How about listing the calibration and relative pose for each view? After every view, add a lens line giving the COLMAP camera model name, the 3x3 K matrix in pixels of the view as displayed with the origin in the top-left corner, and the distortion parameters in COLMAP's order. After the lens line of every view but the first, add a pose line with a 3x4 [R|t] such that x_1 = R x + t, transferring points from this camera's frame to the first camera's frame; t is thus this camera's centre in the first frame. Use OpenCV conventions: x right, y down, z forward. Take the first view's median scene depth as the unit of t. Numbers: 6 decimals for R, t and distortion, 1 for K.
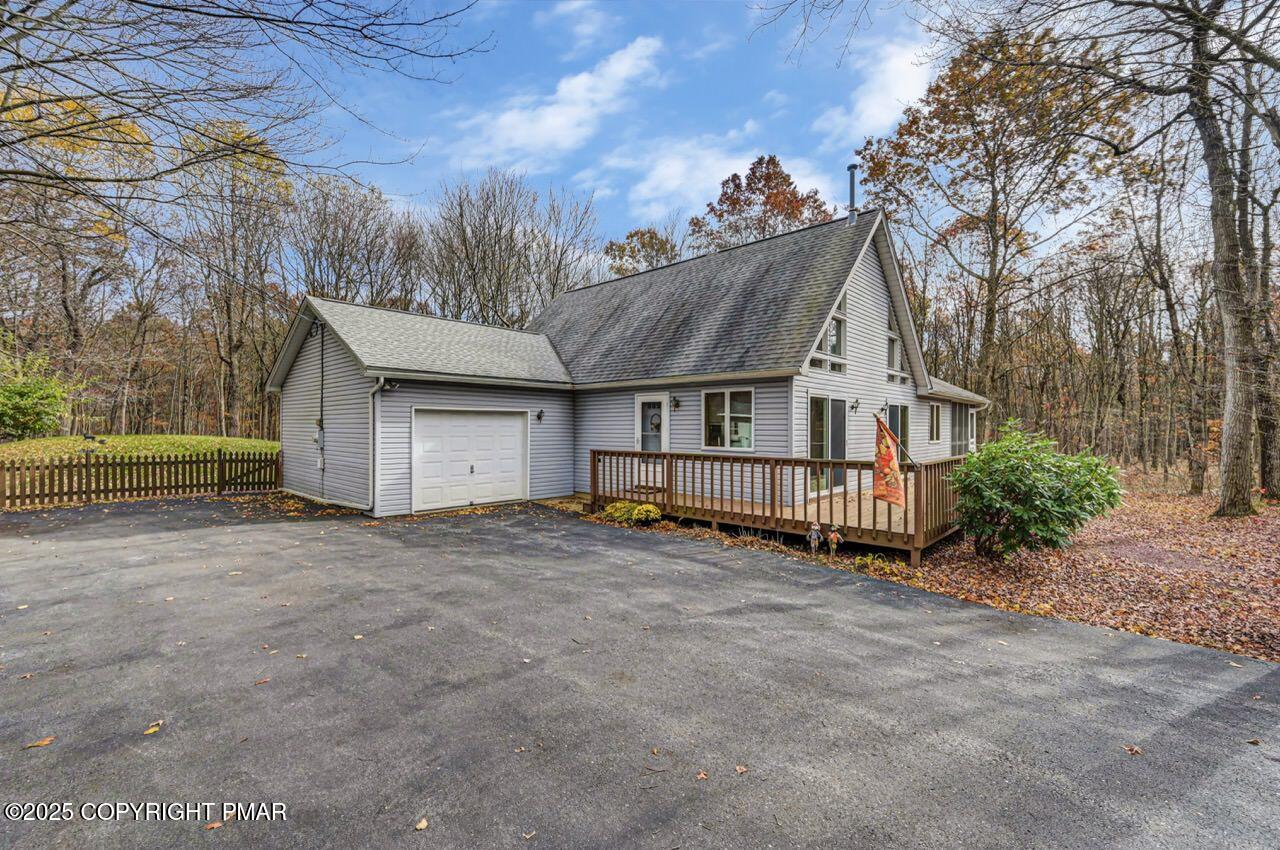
lens RADIAL K [[534.0, 0, 638.3], [0, 534.0, 422.9], [0, 0, 1]] dist [-0.001707, 0.000415]
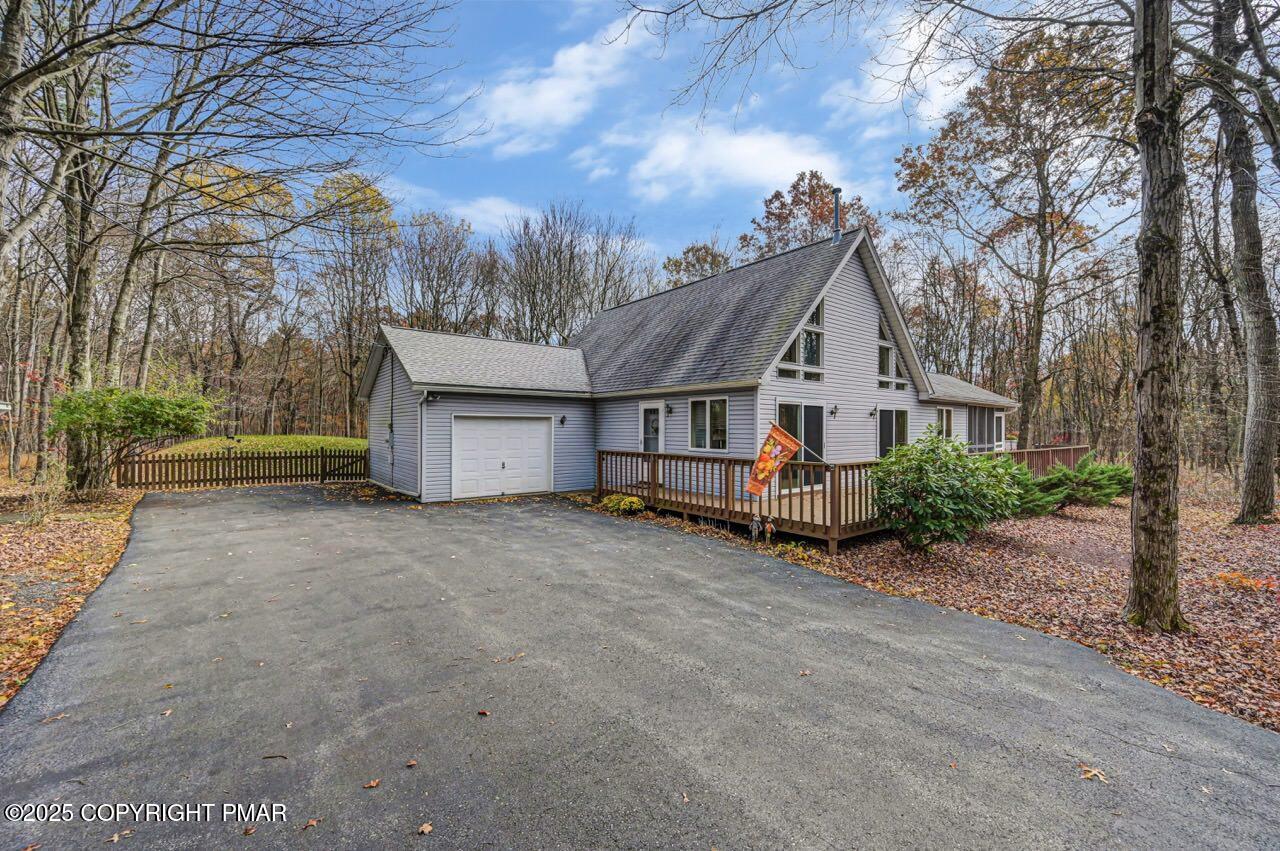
lens RADIAL K [[510.6, 0, 643.8], [0, 510.6, 426.8], [0, 0, 1]] dist [-0.002382, -0.000066]
pose [[0.987780, 0.000874, -0.155850, 0.191906], [-0.000163, 0.999990, 0.004571, -0.005771], [0.155852, -0.004490, 0.987770, -0.091828]]
